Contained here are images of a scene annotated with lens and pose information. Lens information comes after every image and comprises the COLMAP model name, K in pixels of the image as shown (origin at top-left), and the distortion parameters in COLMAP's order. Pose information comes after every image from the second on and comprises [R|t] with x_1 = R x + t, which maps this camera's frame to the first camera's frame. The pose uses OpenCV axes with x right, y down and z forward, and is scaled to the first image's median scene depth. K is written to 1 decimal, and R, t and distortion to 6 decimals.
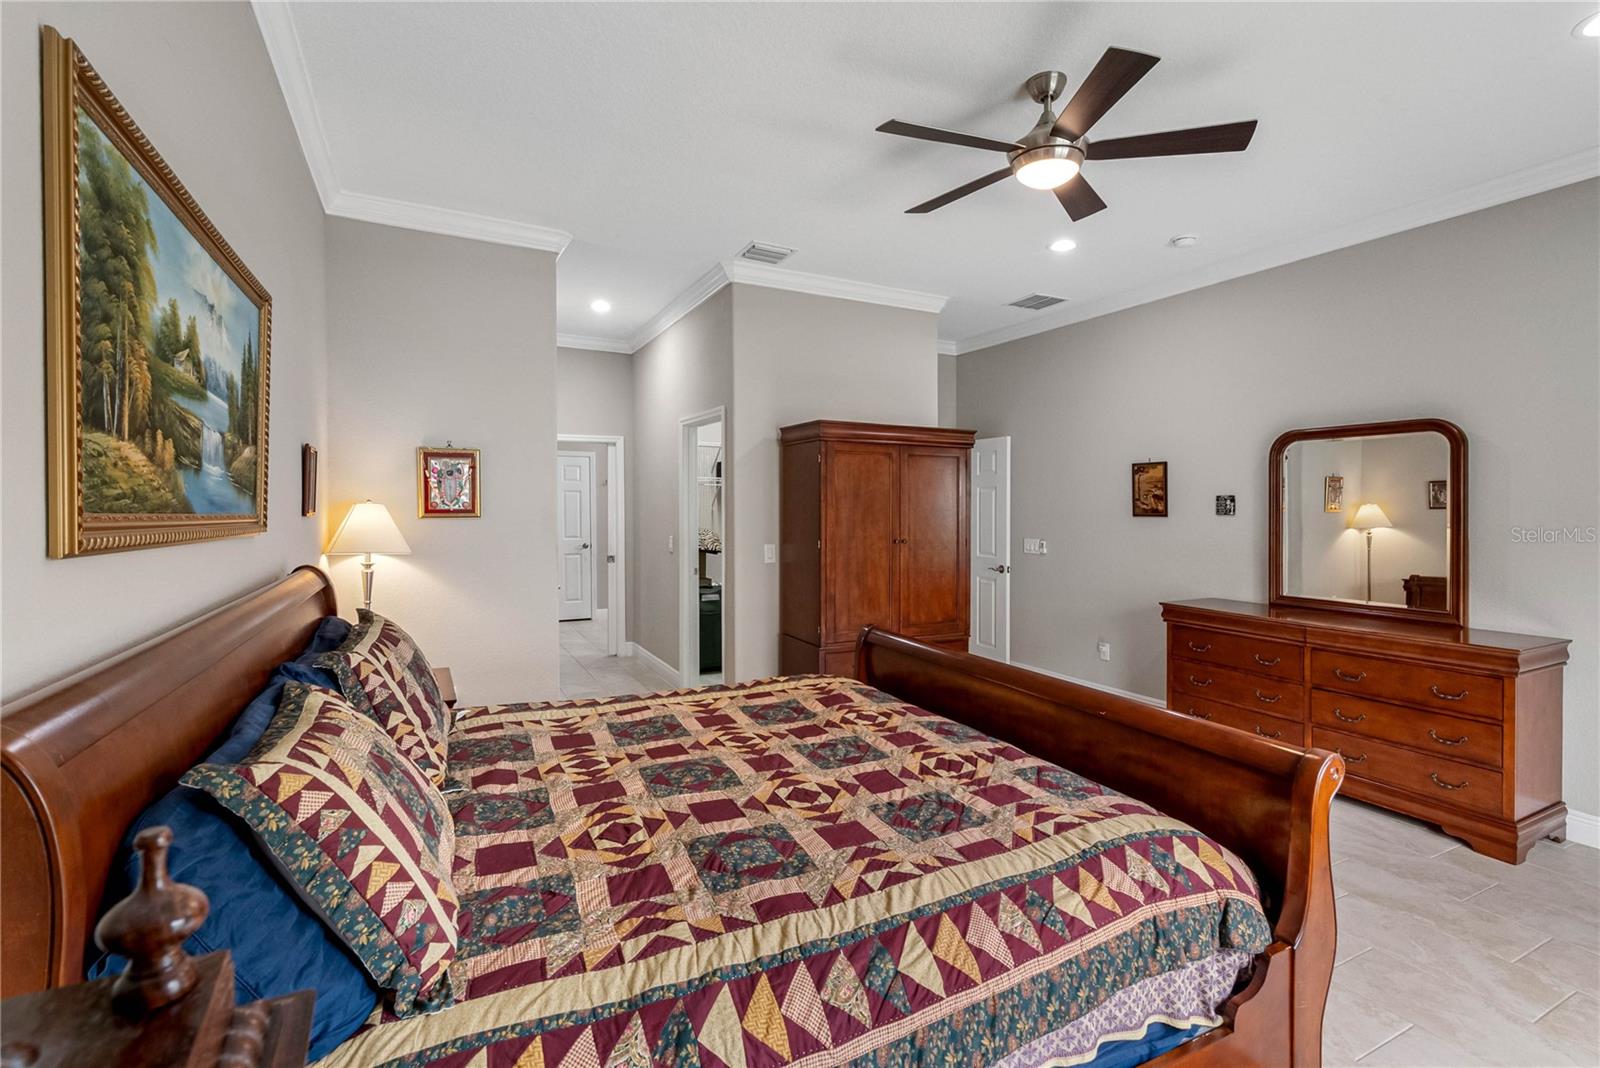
lens RADIAL K [[736.5, 0, 805.2], [0, 736.5, 518.7], [0, 0, 1]] dist [-0.004654, 0.002980]
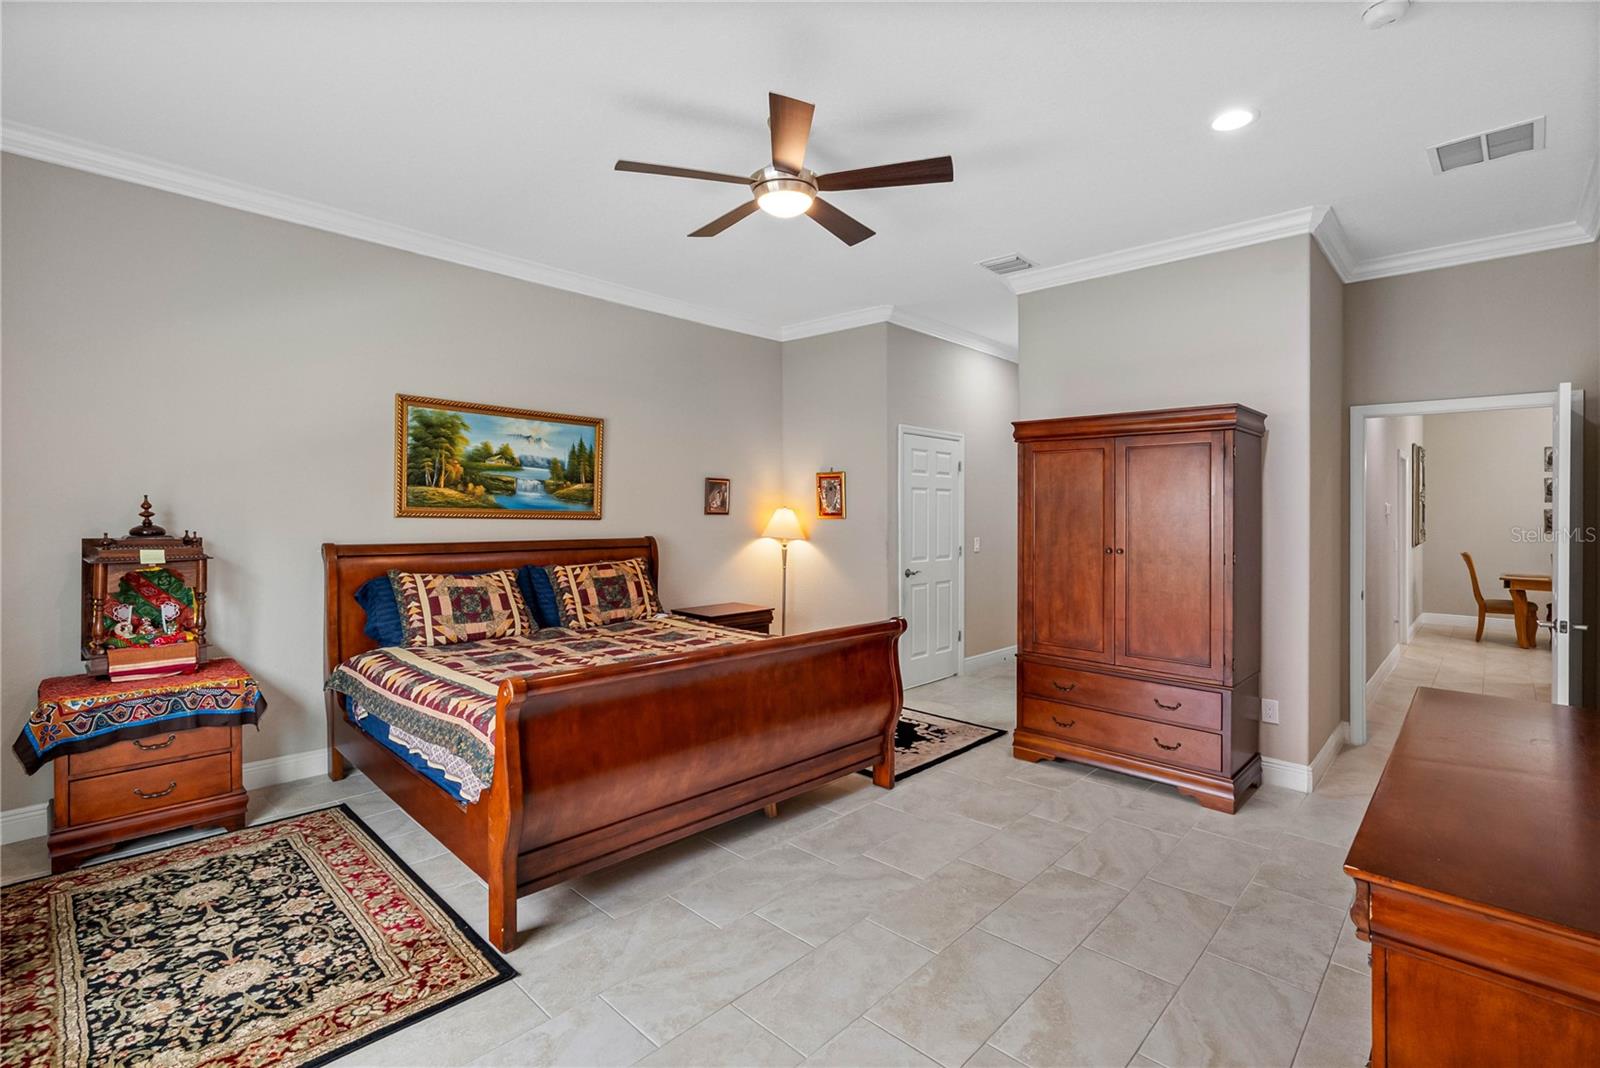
lens RADIAL K [[736.5, 0, 804.0], [0, 736.5, 523.3], [0, 0, 1]] dist [-0.004654, 0.002980]
pose [[0.337989, 0.012782, -0.941063, 0.822177], [-0.021815, 0.999746, 0.005744, 0.002016], [0.940897, 0.018588, 0.338182, 0.387443]]
